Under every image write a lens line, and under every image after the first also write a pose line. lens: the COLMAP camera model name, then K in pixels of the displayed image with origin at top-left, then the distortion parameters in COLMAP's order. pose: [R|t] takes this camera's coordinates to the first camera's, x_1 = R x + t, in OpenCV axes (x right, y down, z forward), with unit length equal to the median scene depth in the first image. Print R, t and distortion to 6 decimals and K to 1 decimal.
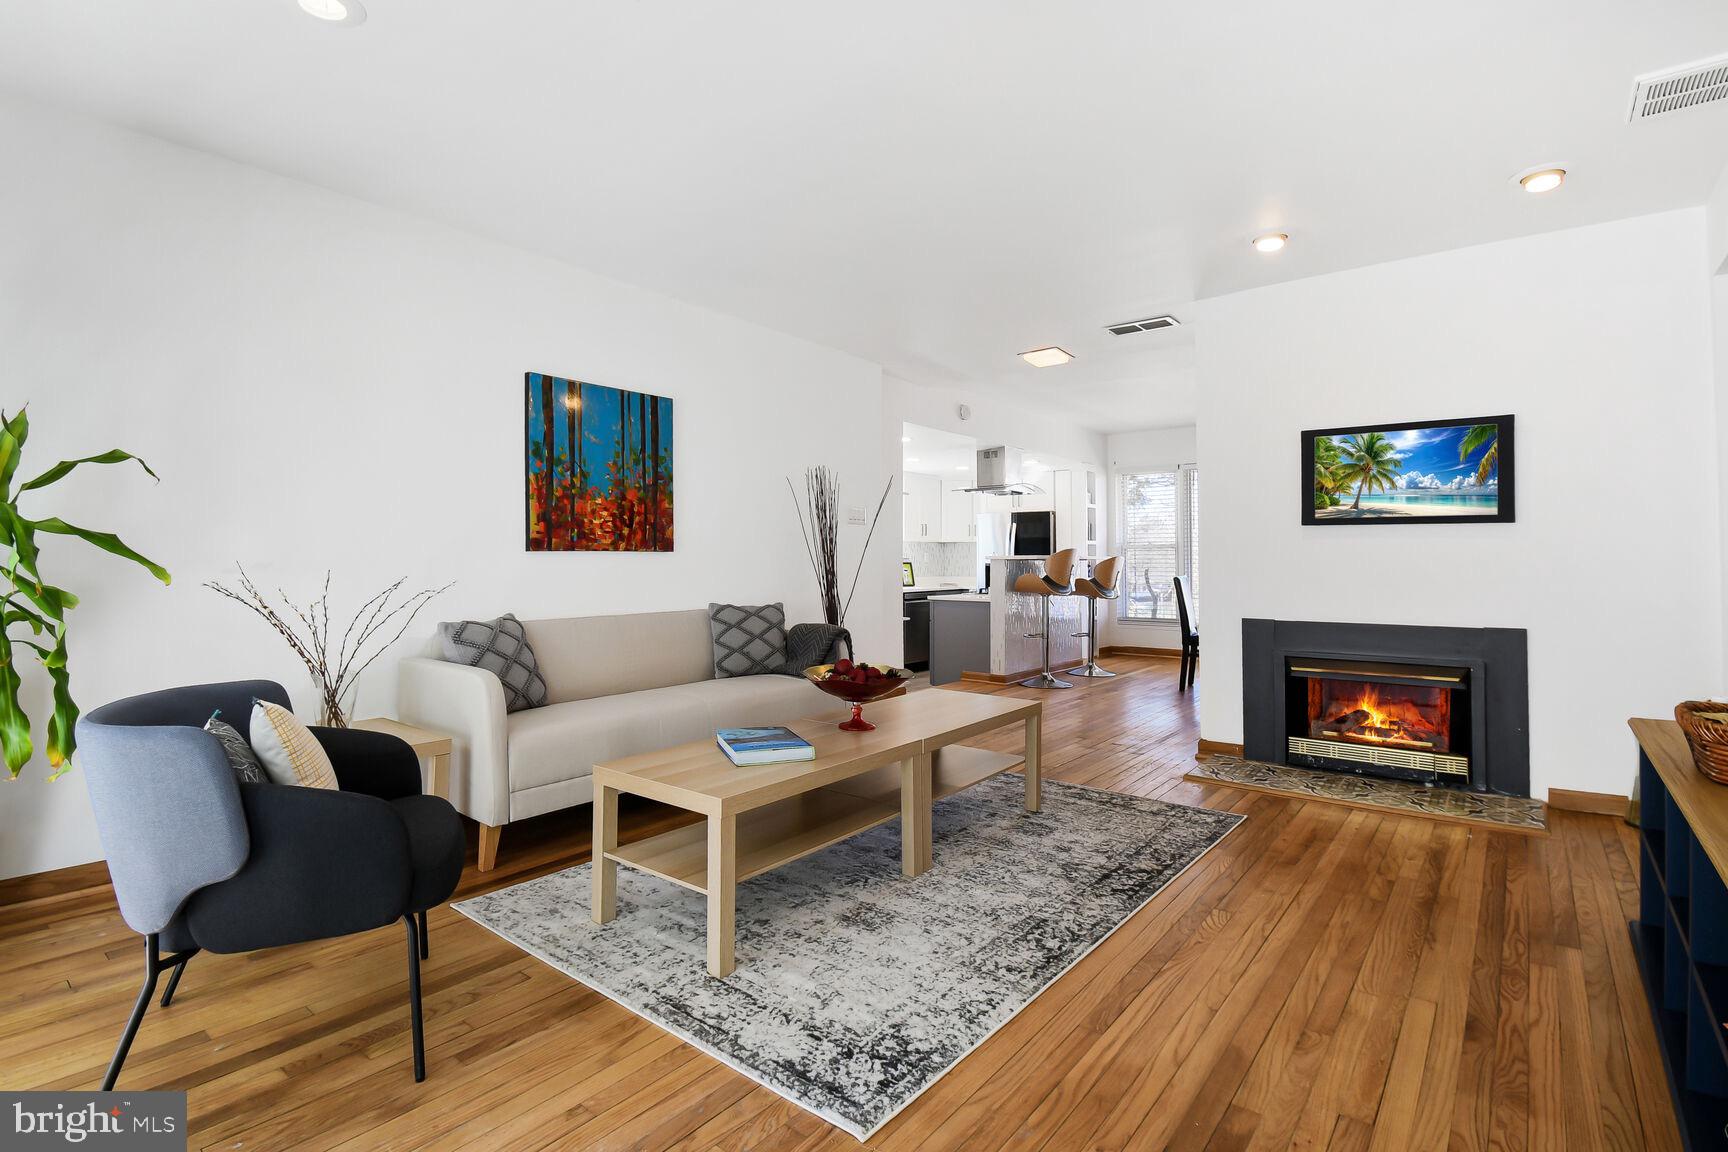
lens RADIAL K [[820.0, 0, 864.0], [0, 820.0, 576.0], [0, 0, 1]] dist [0.000501, -0.014718]
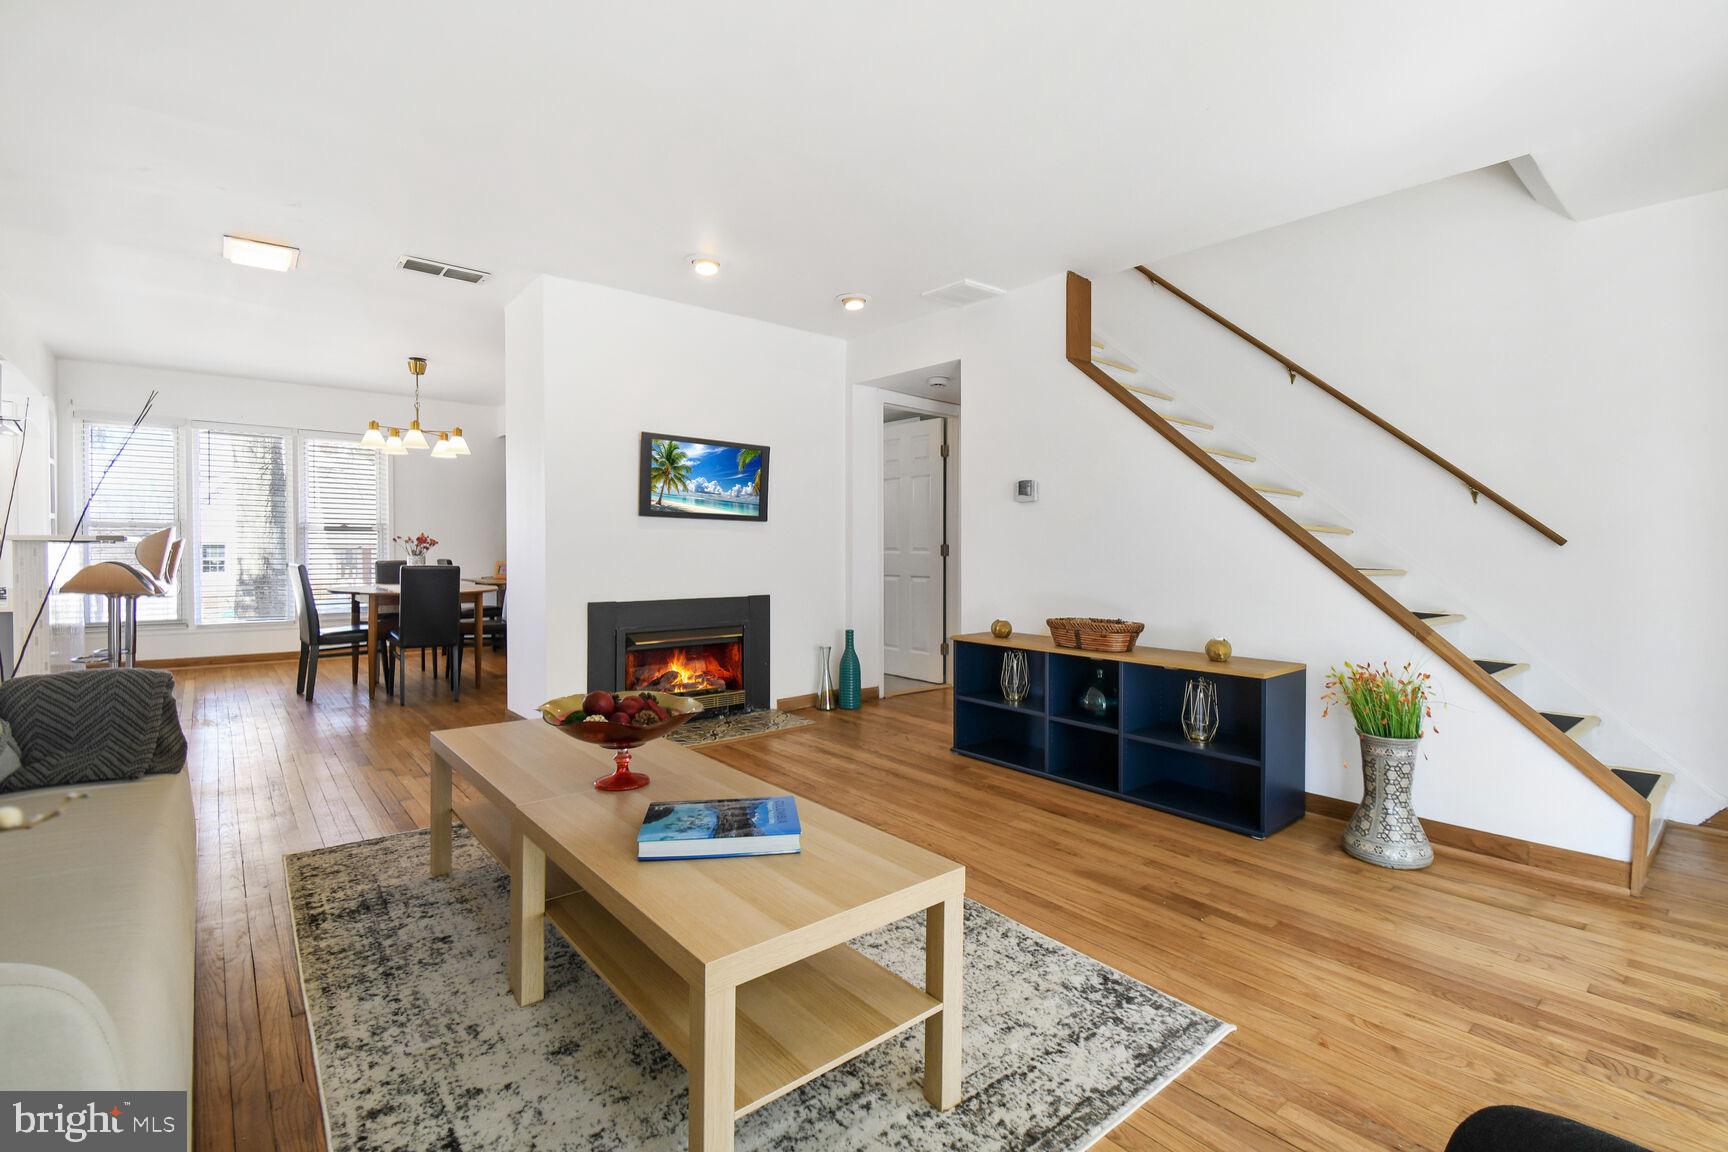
lens RADIAL K [[784.4, 0, 830.6], [0, 784.4, 605.3], [0, 0, 1]] dist [0.002163, -0.017631]
pose [[0.211139, -0.068376, 0.975062, -0.552772], [0.008798, 0.997643, 0.068054, -0.013842], [-0.977417, -0.005790, 0.211242, 0.604556]]
